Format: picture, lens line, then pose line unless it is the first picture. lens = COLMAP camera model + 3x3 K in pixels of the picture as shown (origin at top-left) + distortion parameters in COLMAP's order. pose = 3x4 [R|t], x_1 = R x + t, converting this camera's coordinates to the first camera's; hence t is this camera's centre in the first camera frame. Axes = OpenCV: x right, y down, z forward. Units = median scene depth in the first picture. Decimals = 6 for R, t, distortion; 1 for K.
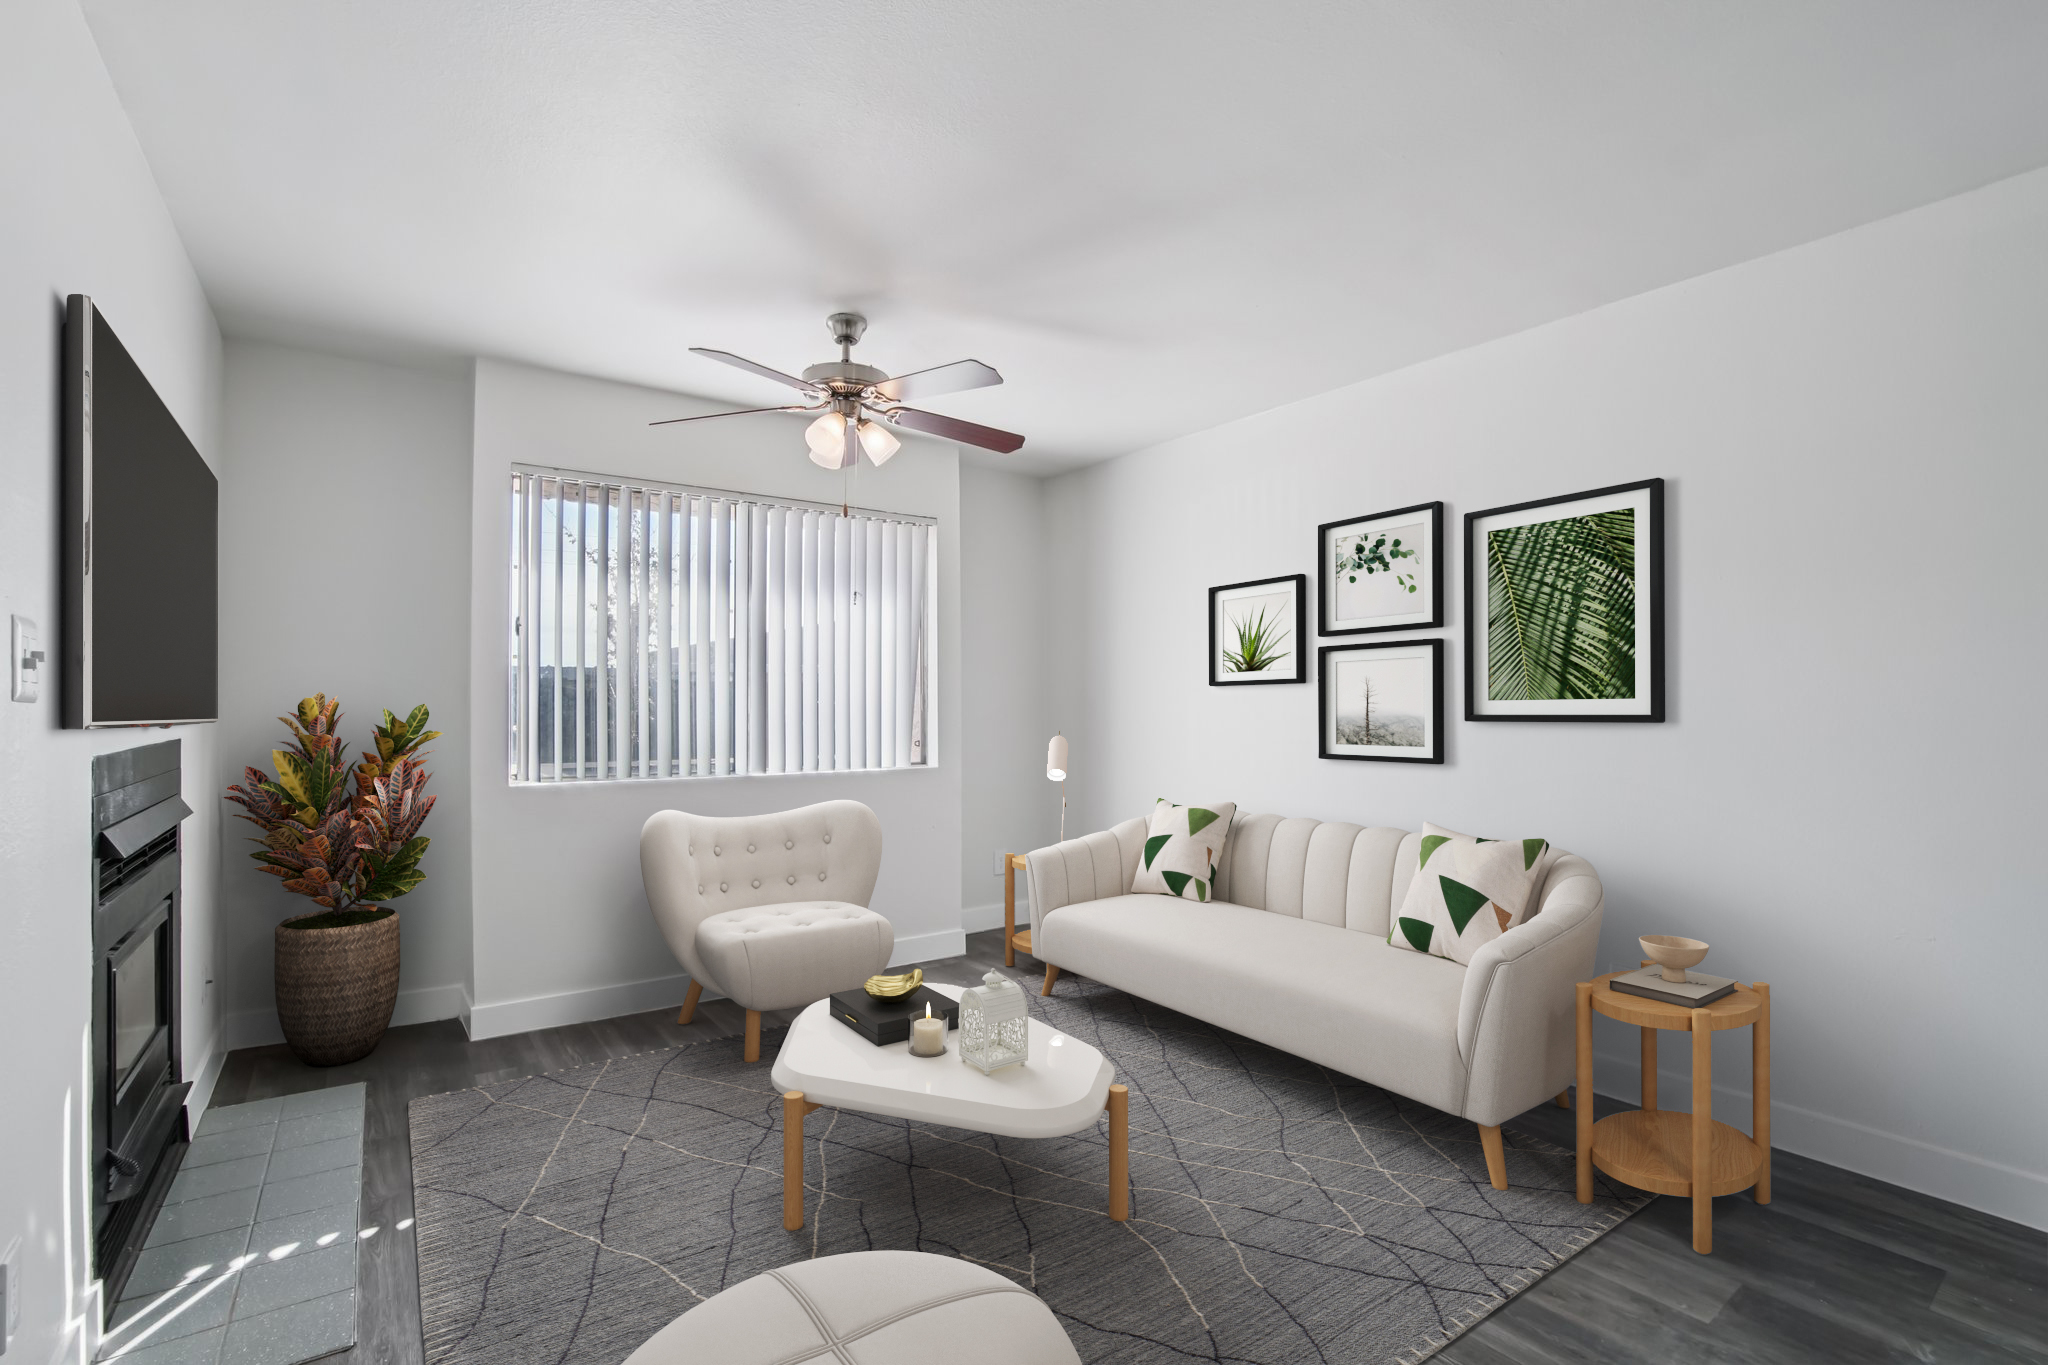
lens RADIAL K [[944.3, 0, 1029.3], [0, 944.3, 701.2], [0, 0, 1]] dist [-0.030106, 0.005199]
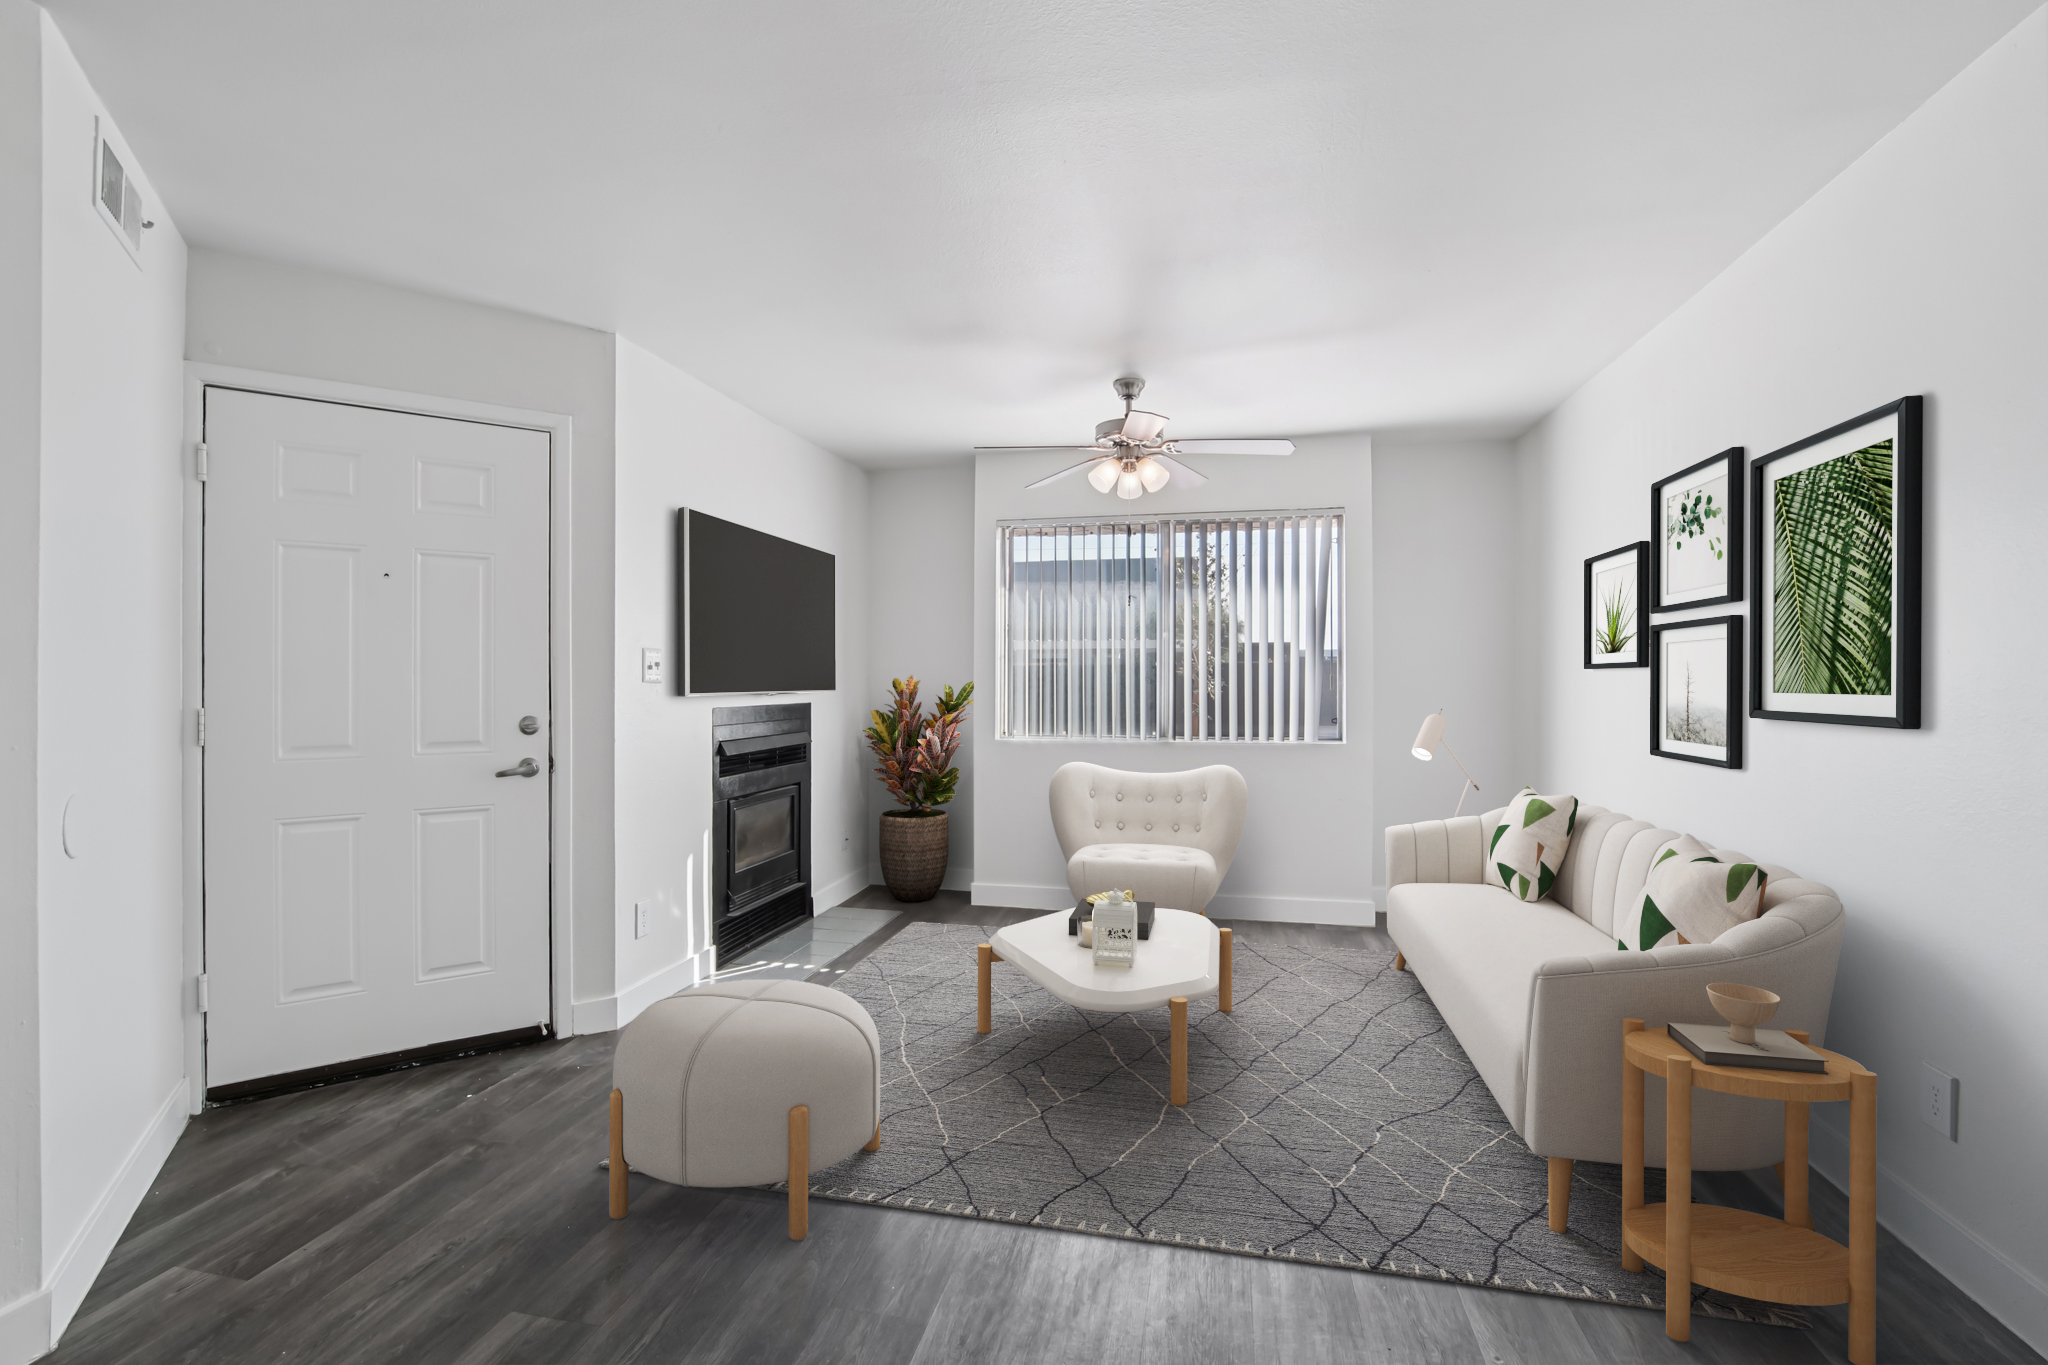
lens RADIAL K [[944.3, 0, 1012.7], [0, 944.3, 670.5], [0, 0, 1]] dist [-0.030106, 0.005199]
pose [[0.679811, -0.000182, -0.733387, 0.643729], [0.001664, 0.999998, 0.001295, -0.022362], [0.733386, -0.002101, 0.679810, -0.010382]]
